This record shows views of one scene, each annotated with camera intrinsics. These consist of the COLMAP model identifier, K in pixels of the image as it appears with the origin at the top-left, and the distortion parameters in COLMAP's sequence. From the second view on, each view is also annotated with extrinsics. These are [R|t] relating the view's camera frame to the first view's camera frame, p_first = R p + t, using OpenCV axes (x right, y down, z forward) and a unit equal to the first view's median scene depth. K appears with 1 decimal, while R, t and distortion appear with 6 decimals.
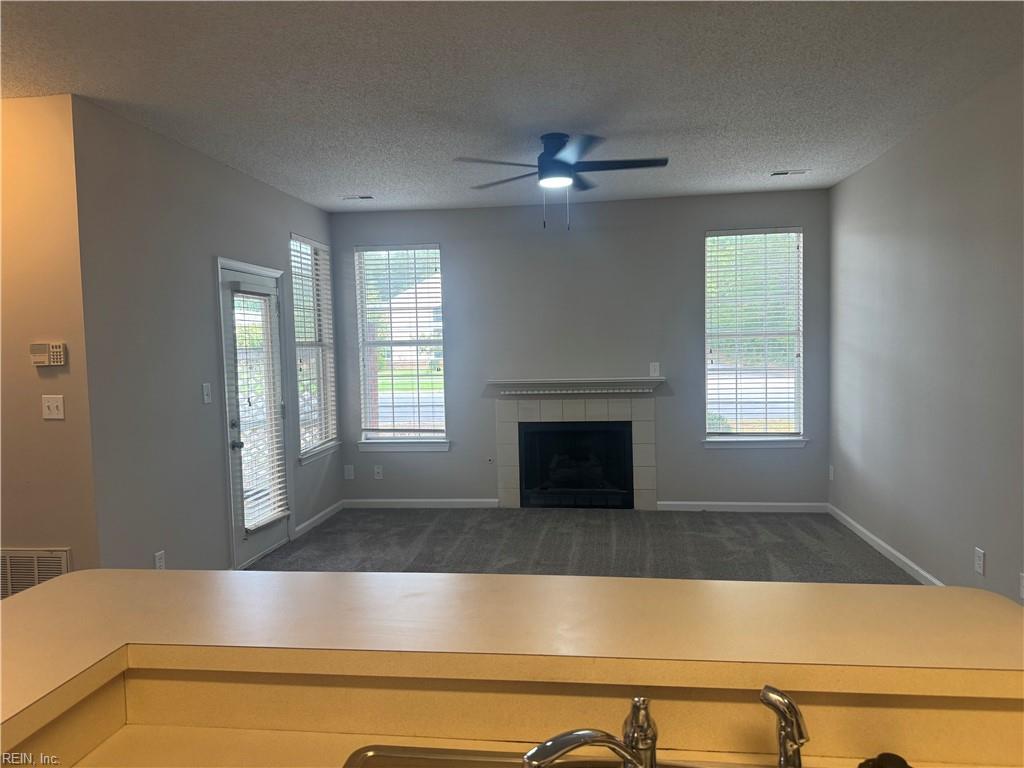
lens RADIAL K [[719.5, 0, 512.0], [0, 719.5, 384.0], [0, 0, 1]] dist [0.191691, -0.276382]
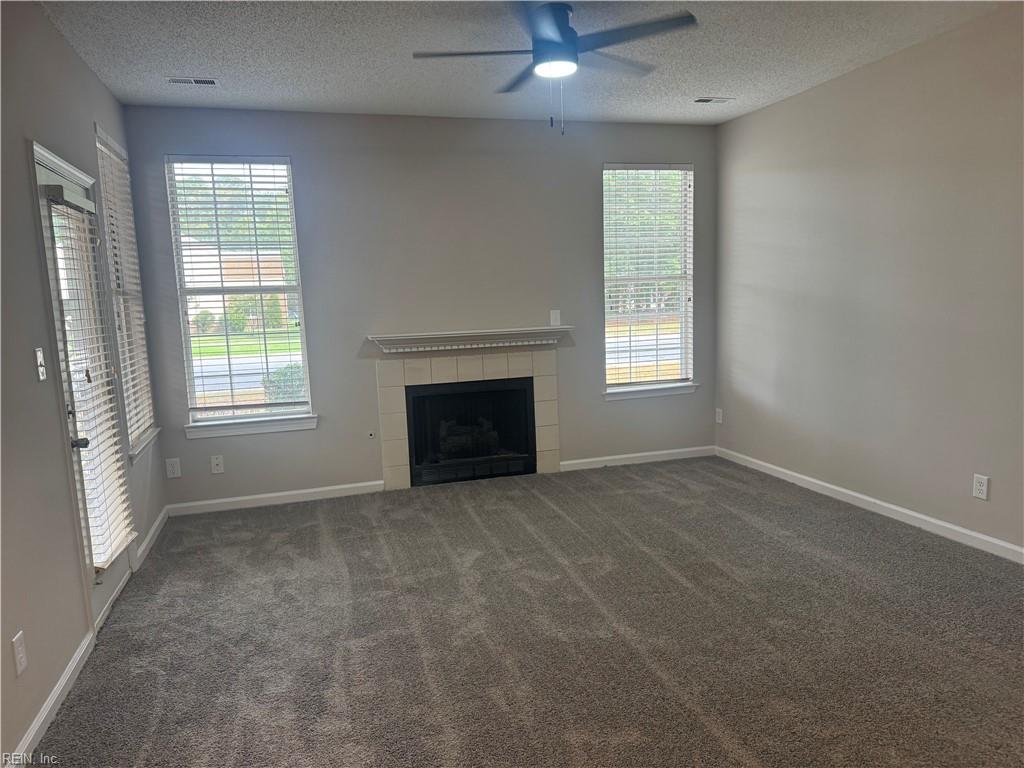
lens RADIAL K [[719.5, 0, 512.0], [0, 719.5, 384.0], [0, 0, 1]] dist [0.191691, -0.276382]
pose [[0.916759, -0.060164, 0.394883, -0.212598], [0.039605, 0.997411, 0.060019, 0.005934], [-0.397472, -0.039383, 0.916769, 0.195289]]
